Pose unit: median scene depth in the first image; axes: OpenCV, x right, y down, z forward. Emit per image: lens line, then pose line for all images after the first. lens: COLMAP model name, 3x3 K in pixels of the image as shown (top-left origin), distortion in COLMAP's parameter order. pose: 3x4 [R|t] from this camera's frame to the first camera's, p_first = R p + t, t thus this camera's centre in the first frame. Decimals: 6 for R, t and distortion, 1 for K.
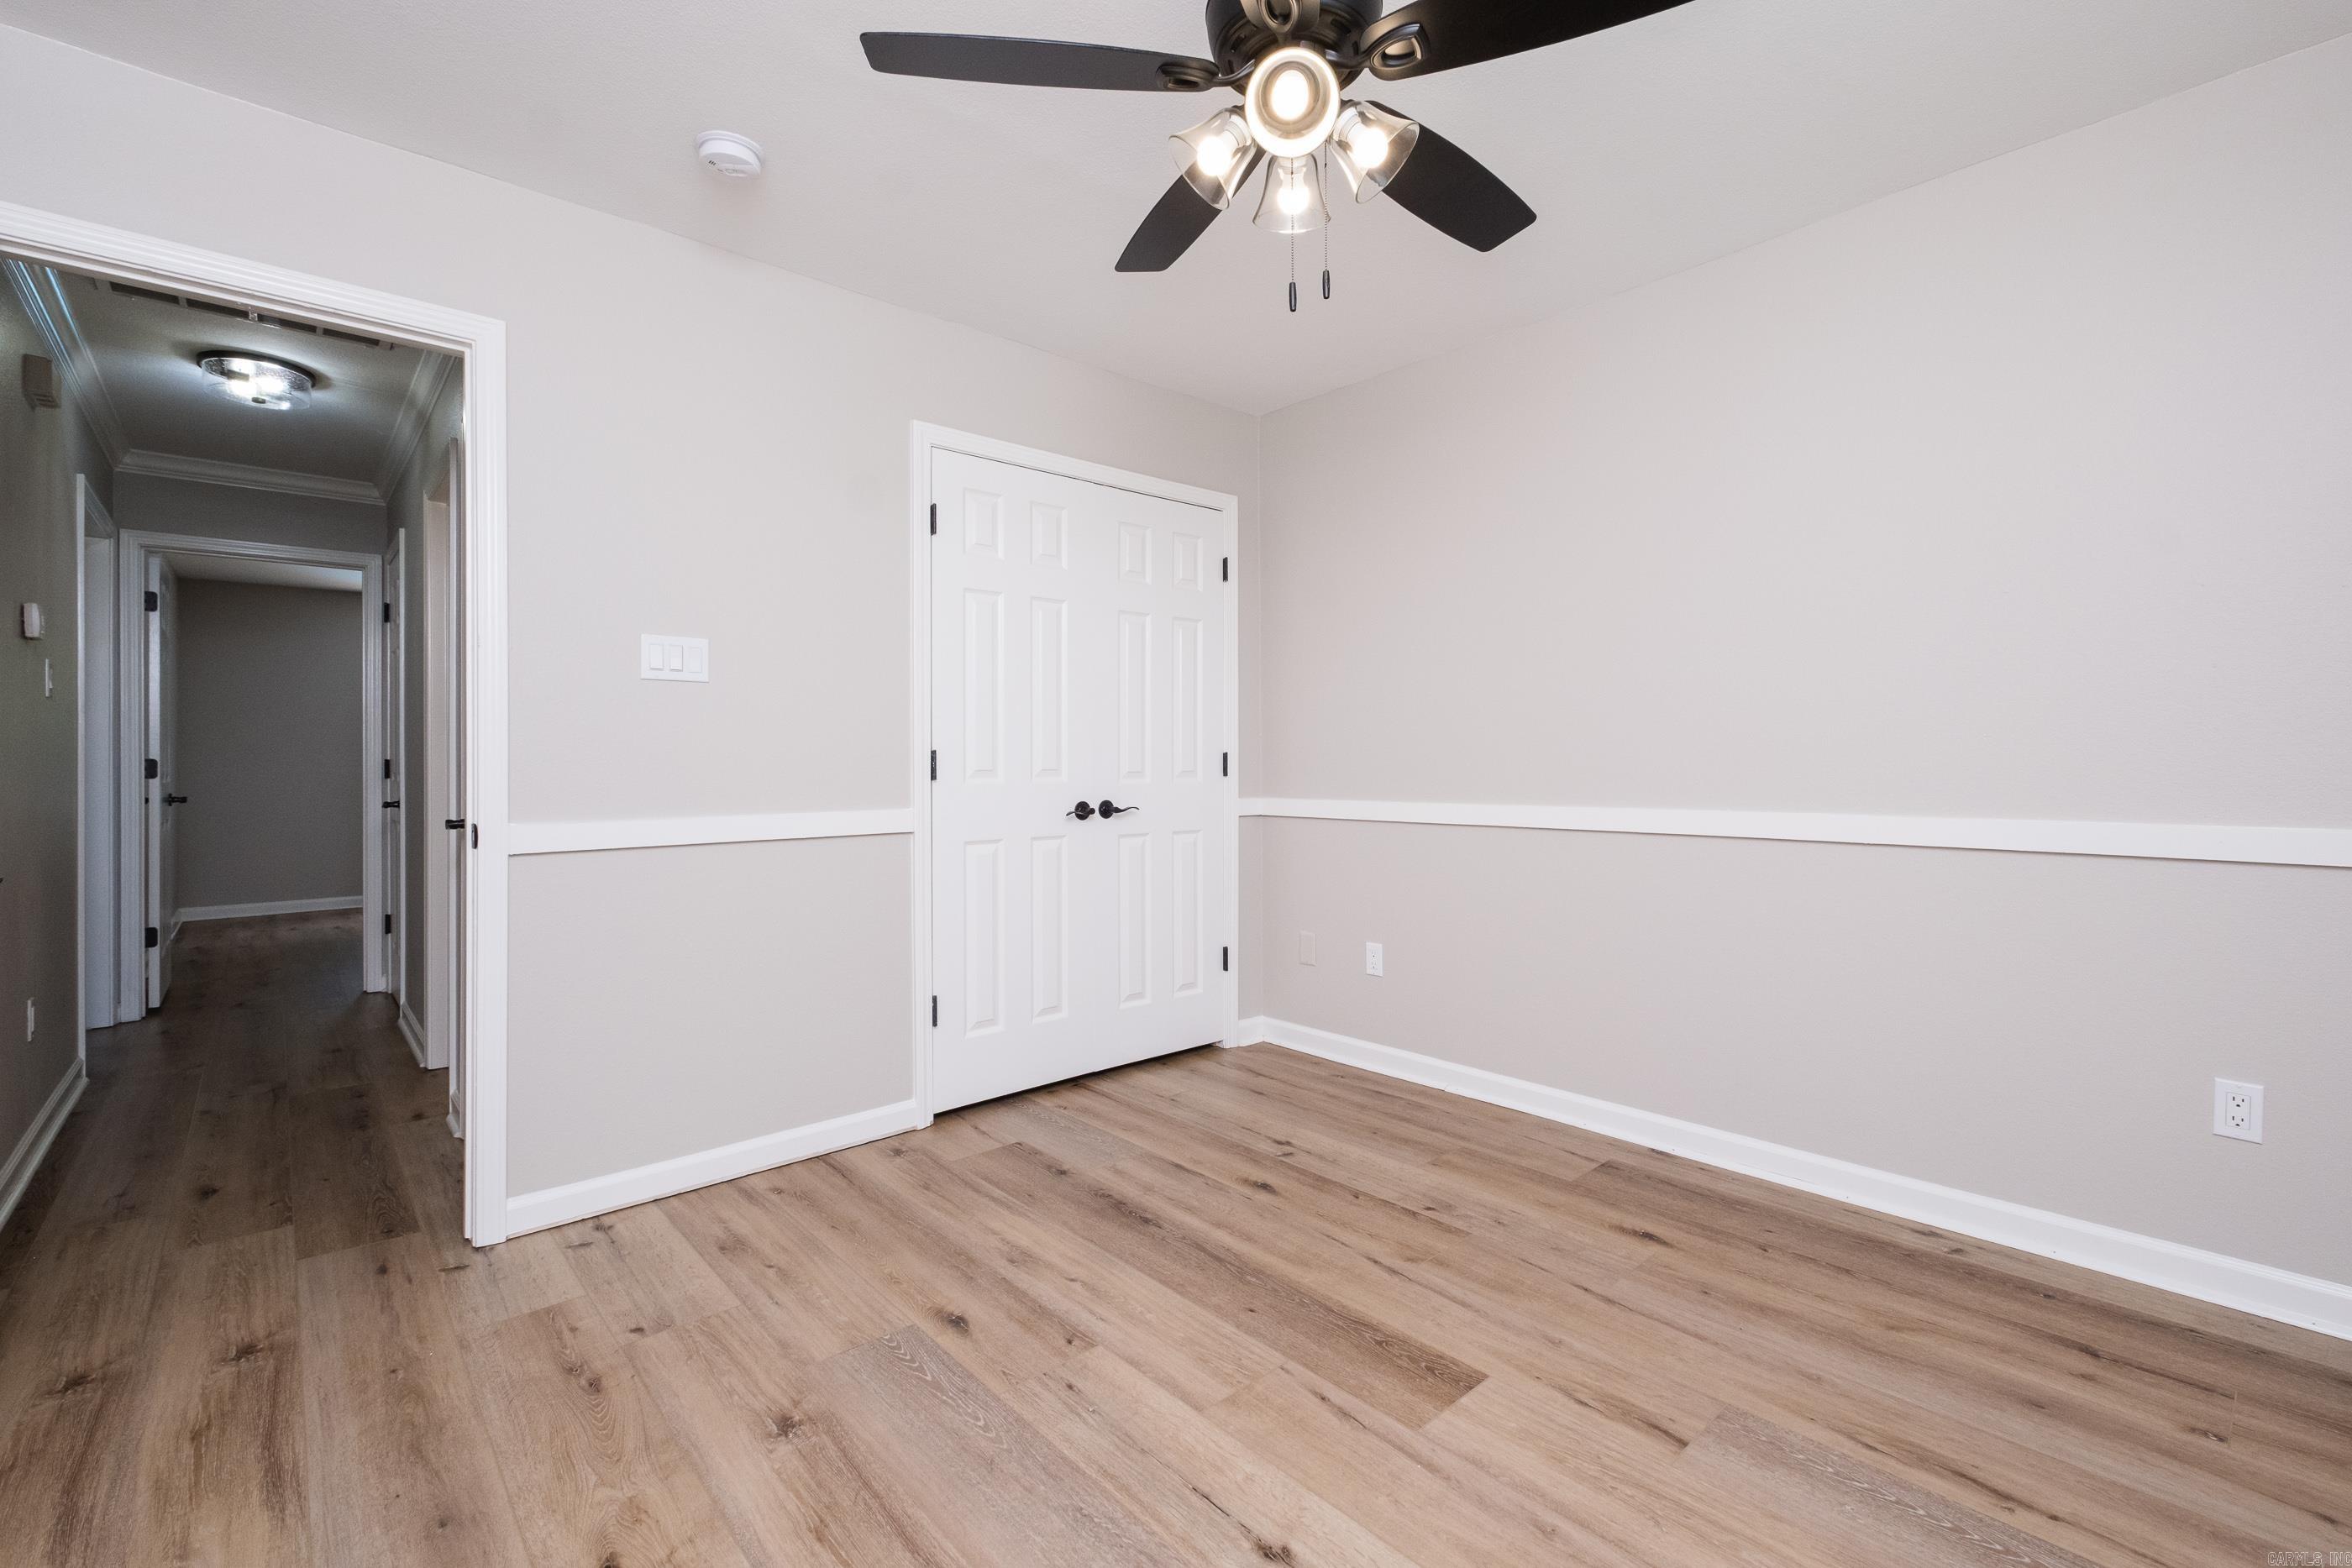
lens RADIAL K [[1014.6, 0, 1178.9], [0, 1014.6, 782.8], [0, 0, 1]] dist [0.003044, -0.003138]
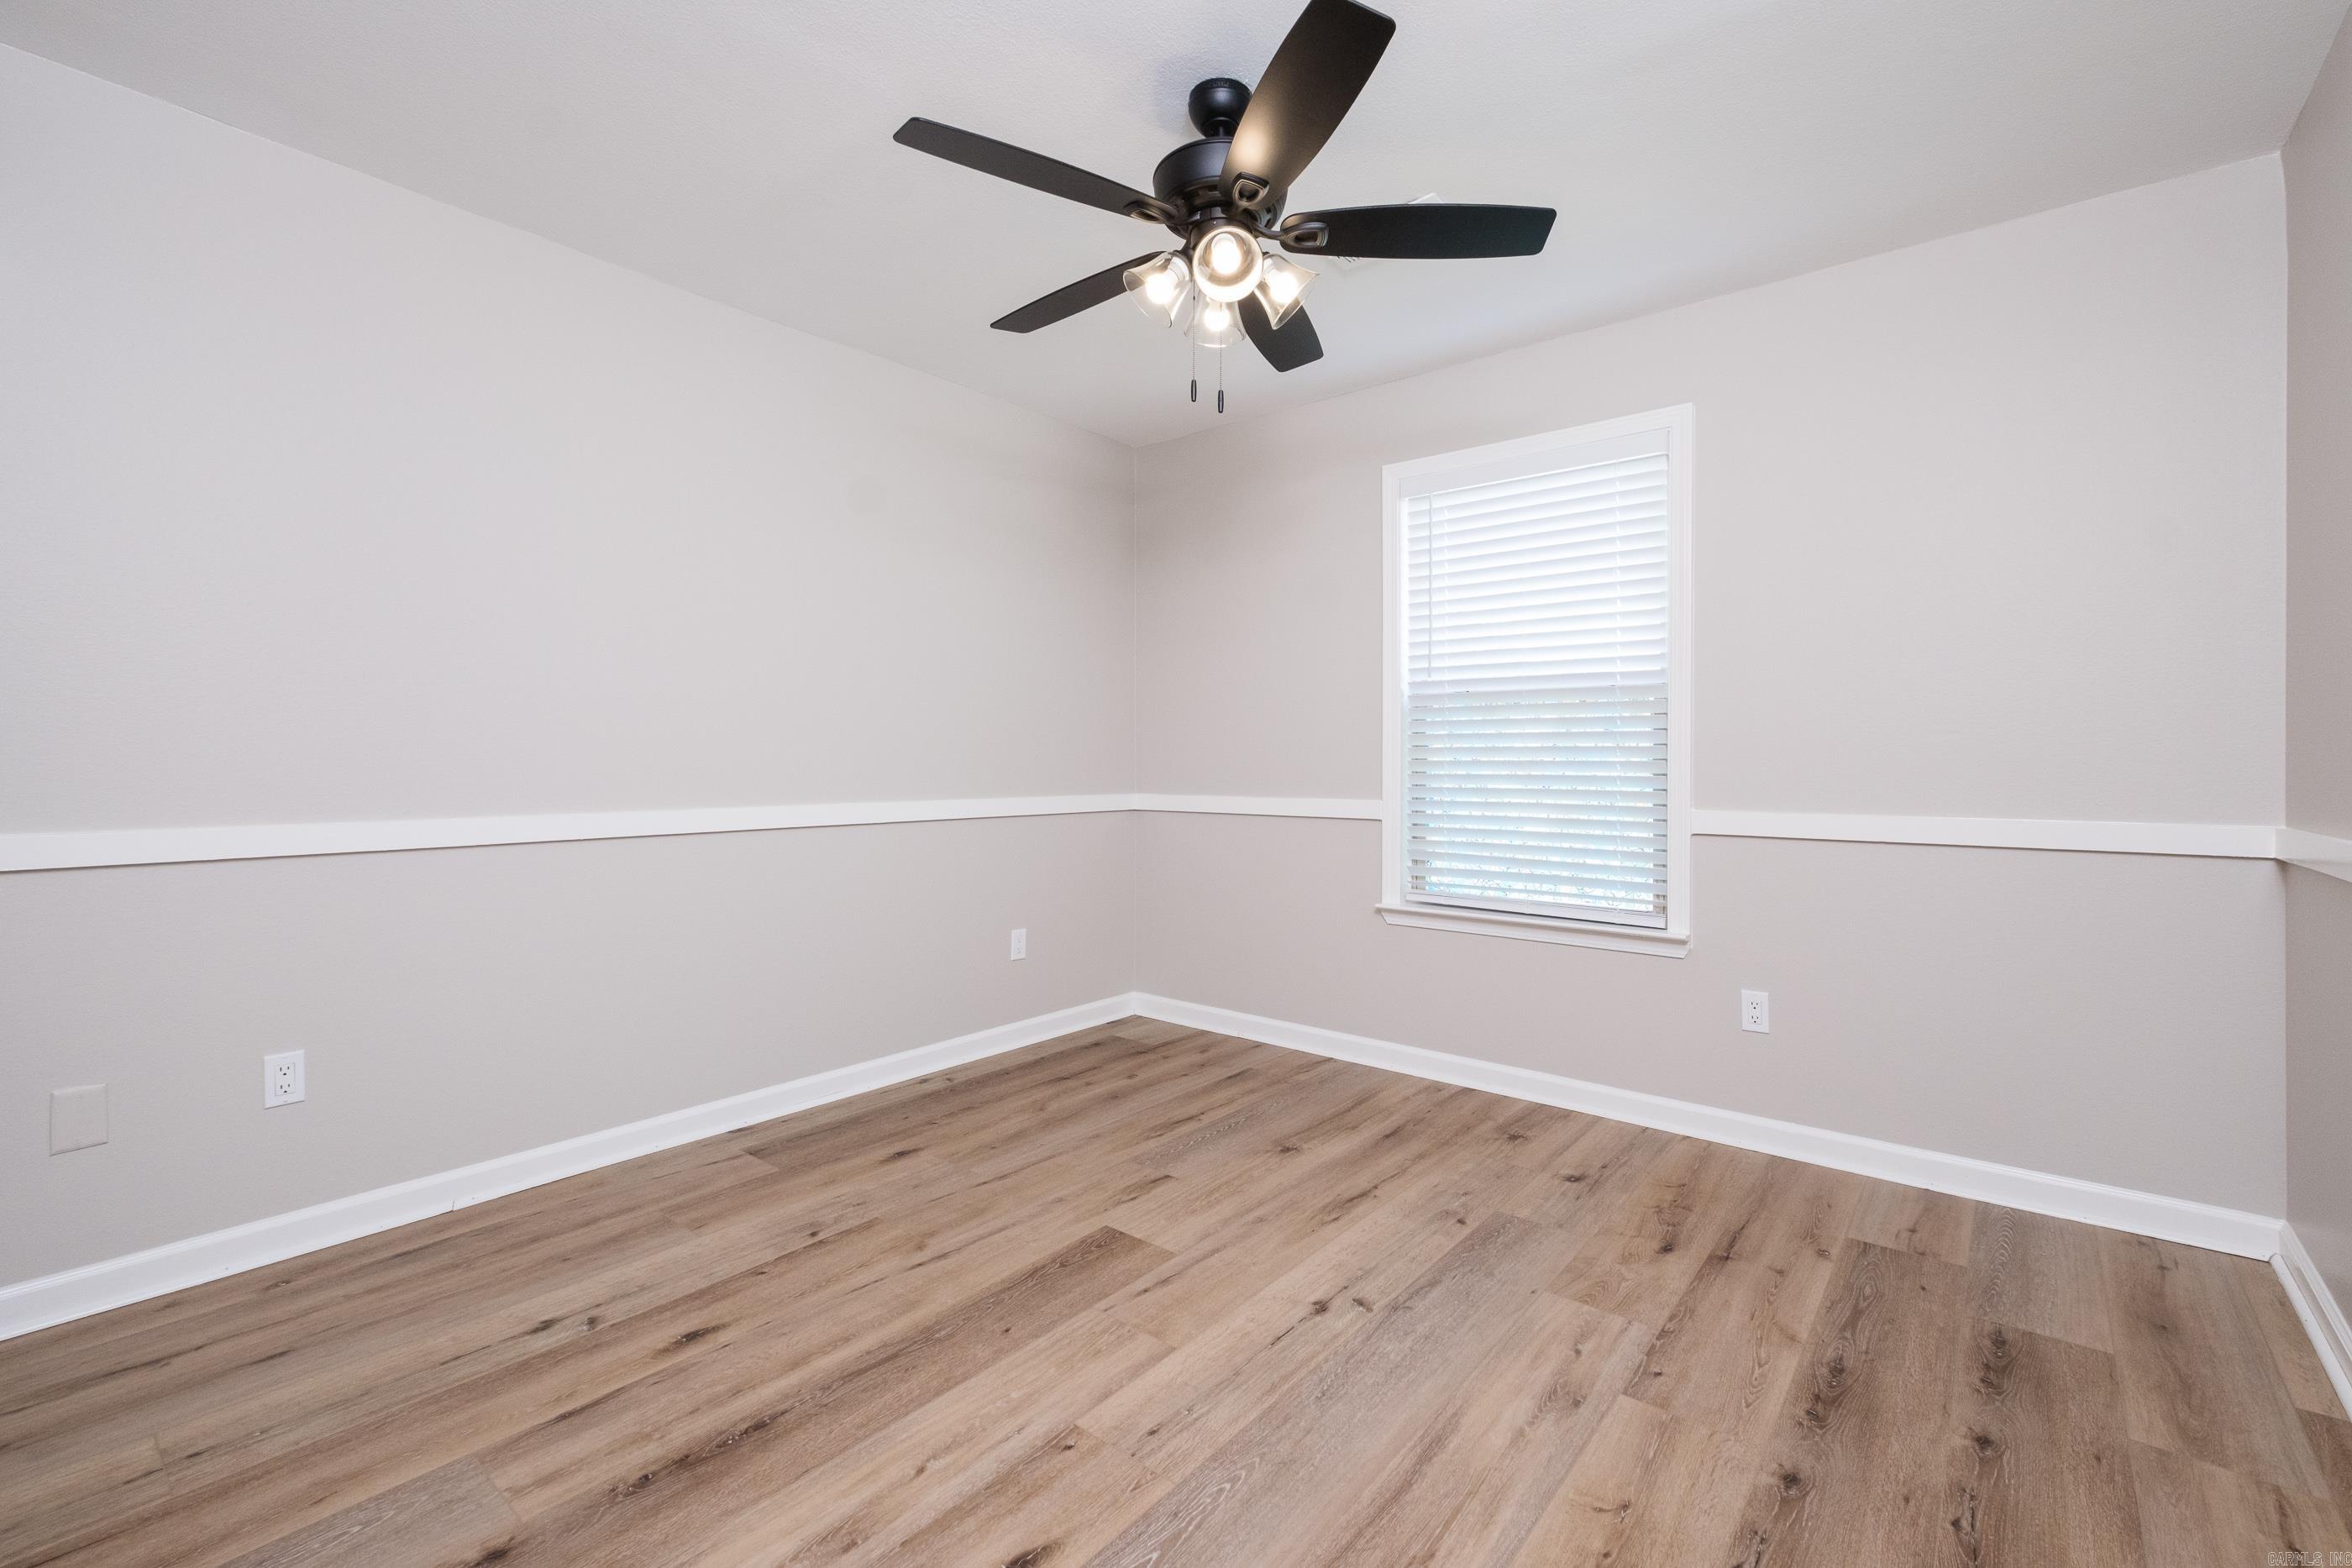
lens RADIAL K [[1014.6, 0, 1178.9], [0, 1014.6, 782.8], [0, 0, 1]] dist [0.003044, -0.003138]
pose [[-0.149790, -0.017768, 0.988558, -0.856434], [0.020832, 0.999560, 0.021123, -0.018926], [-0.988498, 0.023758, -0.149354, 0.920770]]
